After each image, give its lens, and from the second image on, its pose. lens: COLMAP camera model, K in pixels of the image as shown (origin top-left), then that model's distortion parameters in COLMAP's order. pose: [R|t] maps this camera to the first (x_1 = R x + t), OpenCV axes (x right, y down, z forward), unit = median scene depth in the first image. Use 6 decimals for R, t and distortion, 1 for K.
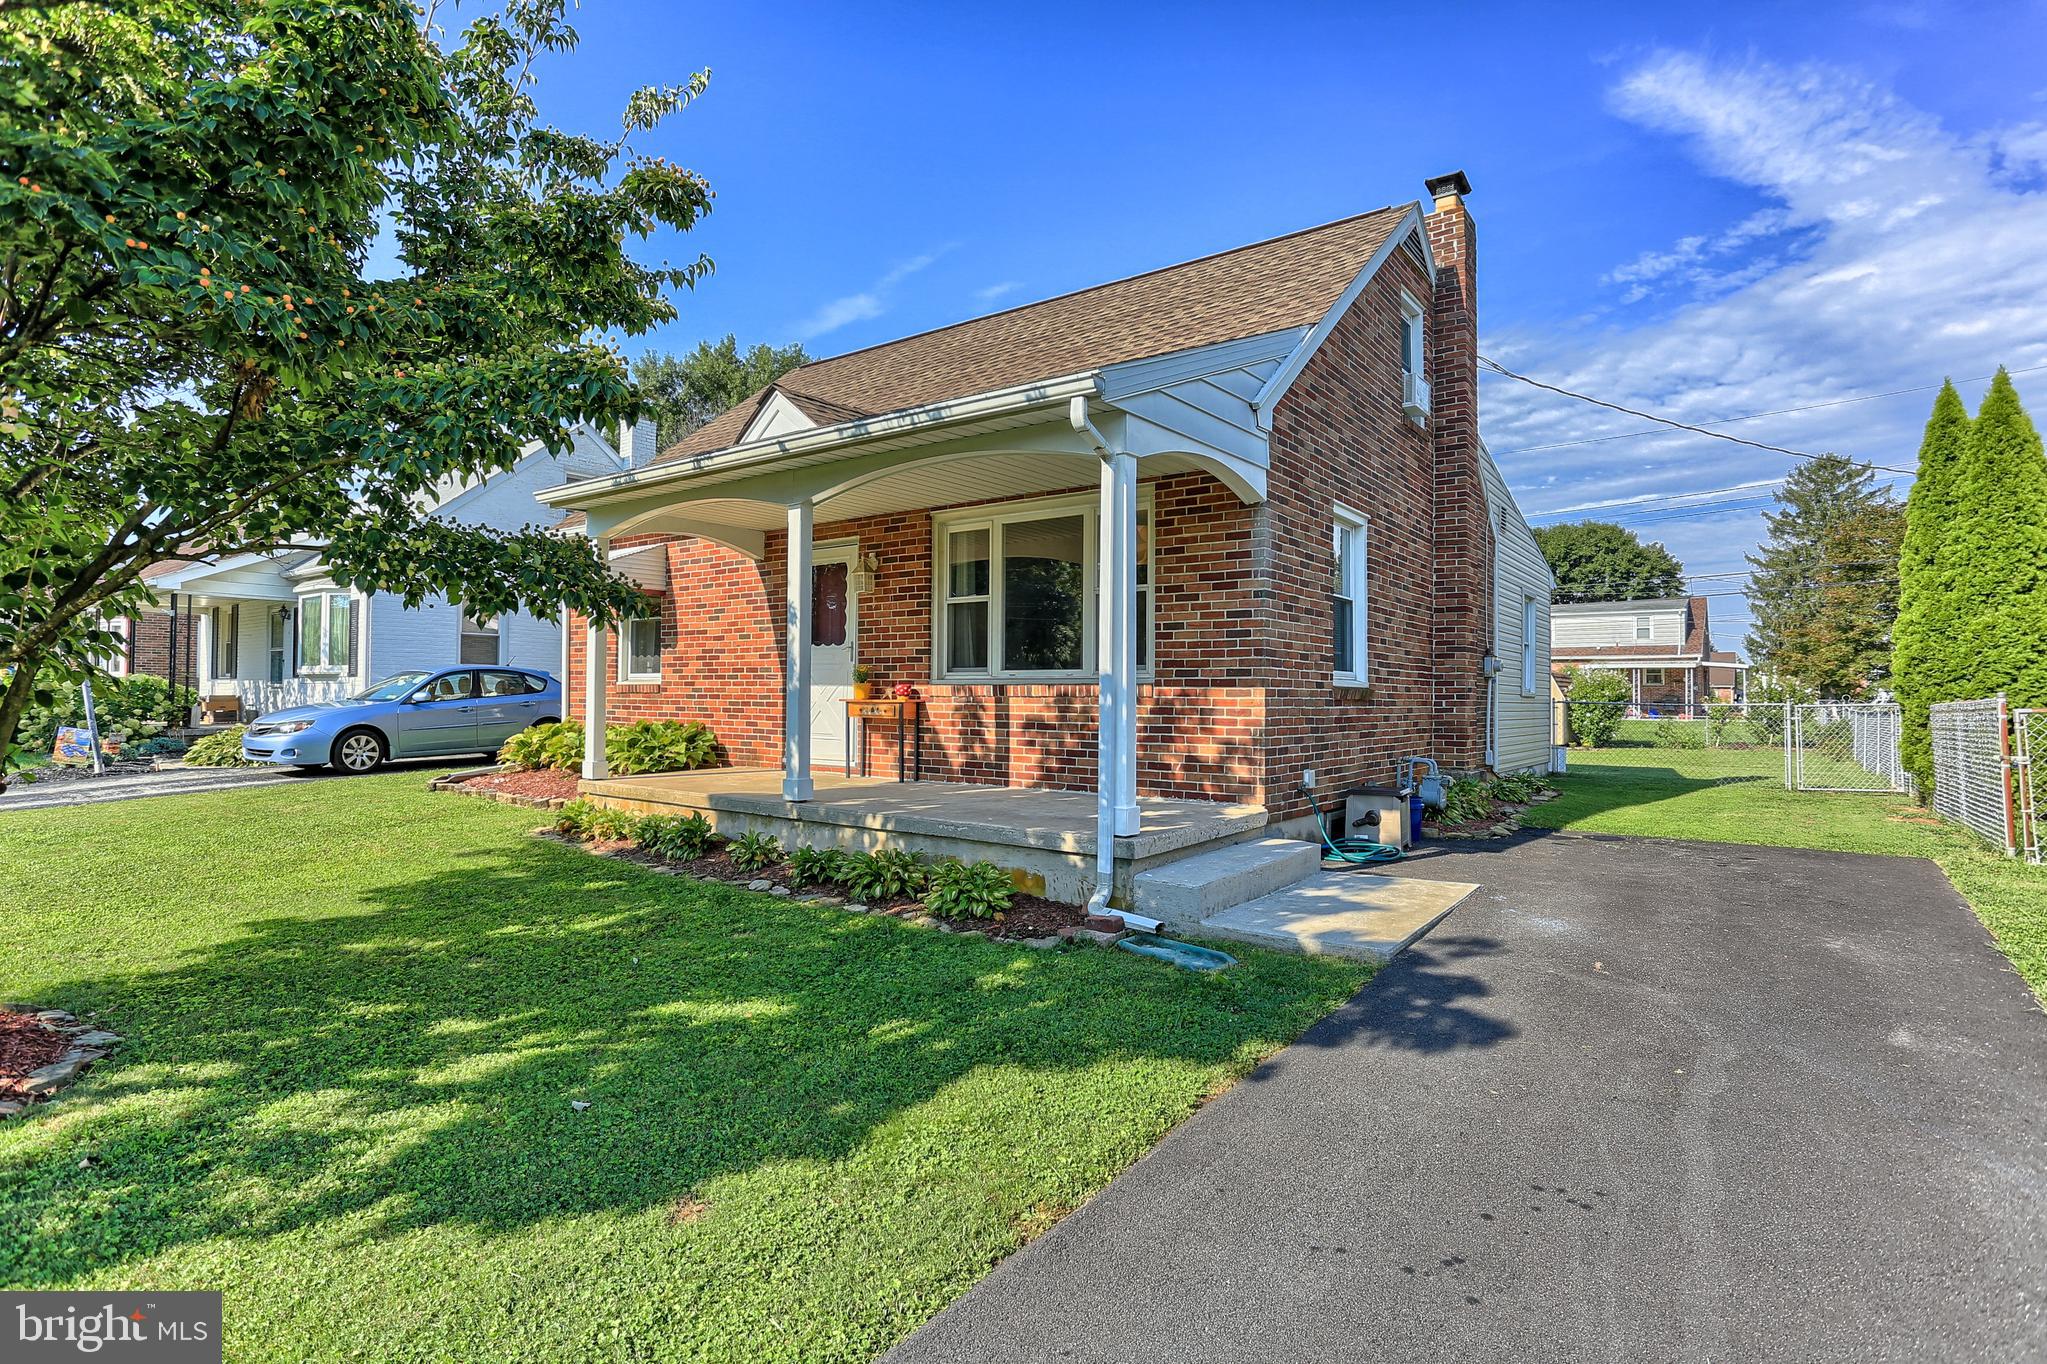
lens RADIAL K [[1034.6, 0, 1023.5], [0, 1034.6, 682.0], [0, 0, 1]] dist [-0.041946, 0.022702]
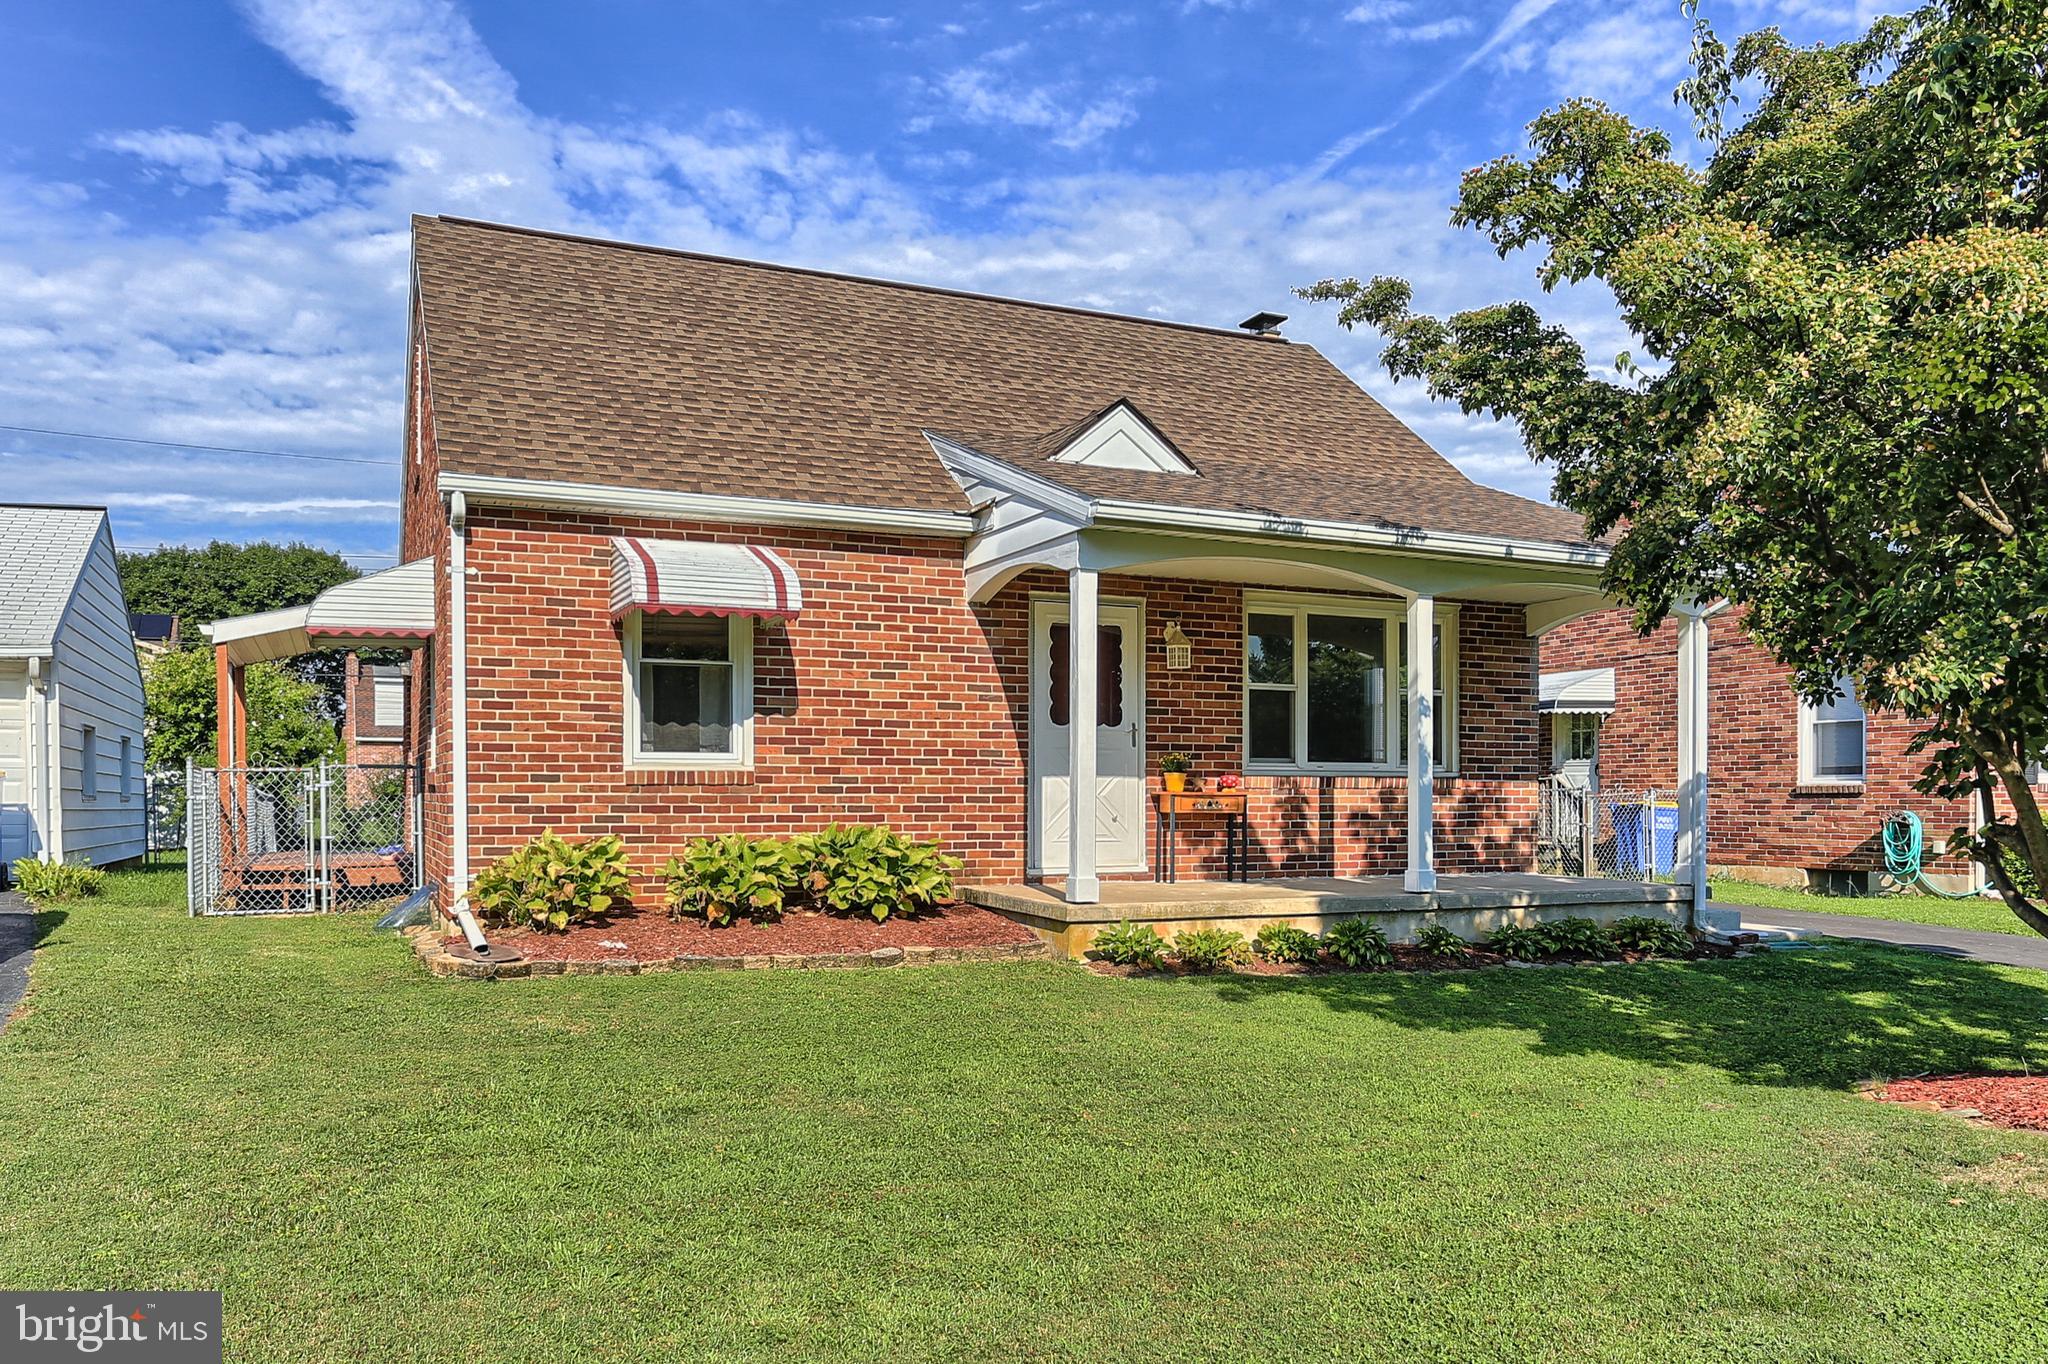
lens RADIAL K [[1590.3, 0, 1095.9], [0, 1590.3, 863.1], [0, 0, 1]] dist [-0.048254, 0.013950]
pose [[0.449552, -0.041214, 0.892303, -0.219693], [-0.006991, 0.998742, 0.049652, 0.001671], [-0.893227, -0.028559, 0.448699, 0.073750]]
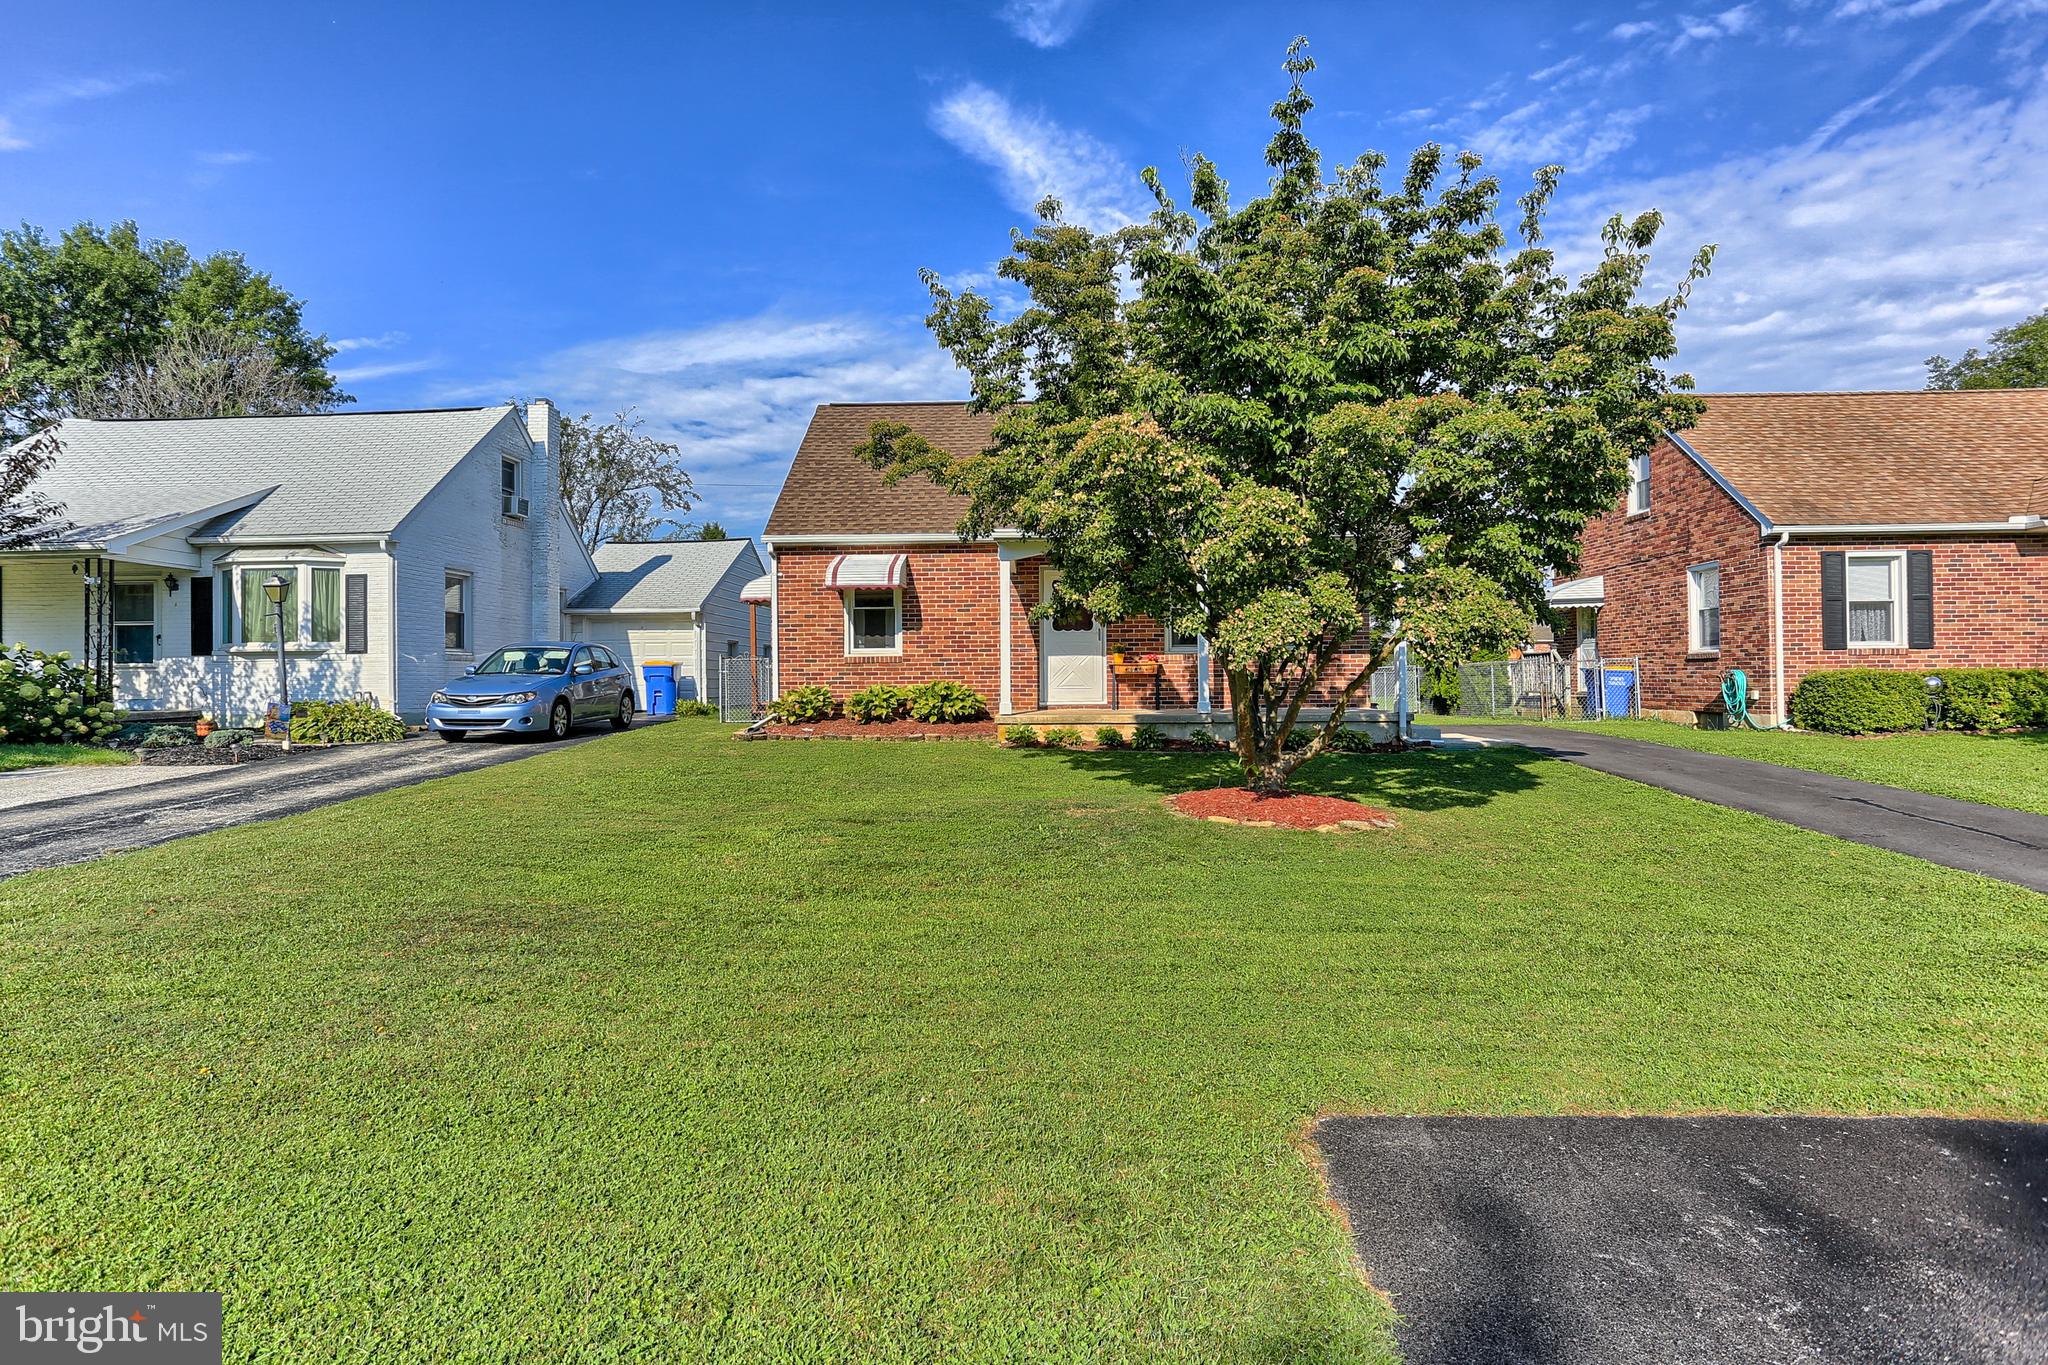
lens RADIAL K [[1131.1, 0, 1040.3], [0, 1131.1, 680.5], [0, 0, 1]] dist [-0.064359, 0.040054]
pose [[0.807669, -0.013605, 0.589480, -0.214311], [0.007575, 0.999891, 0.012699, 0.003219], [-0.589588, -0.005791, 0.807683, -0.061478]]
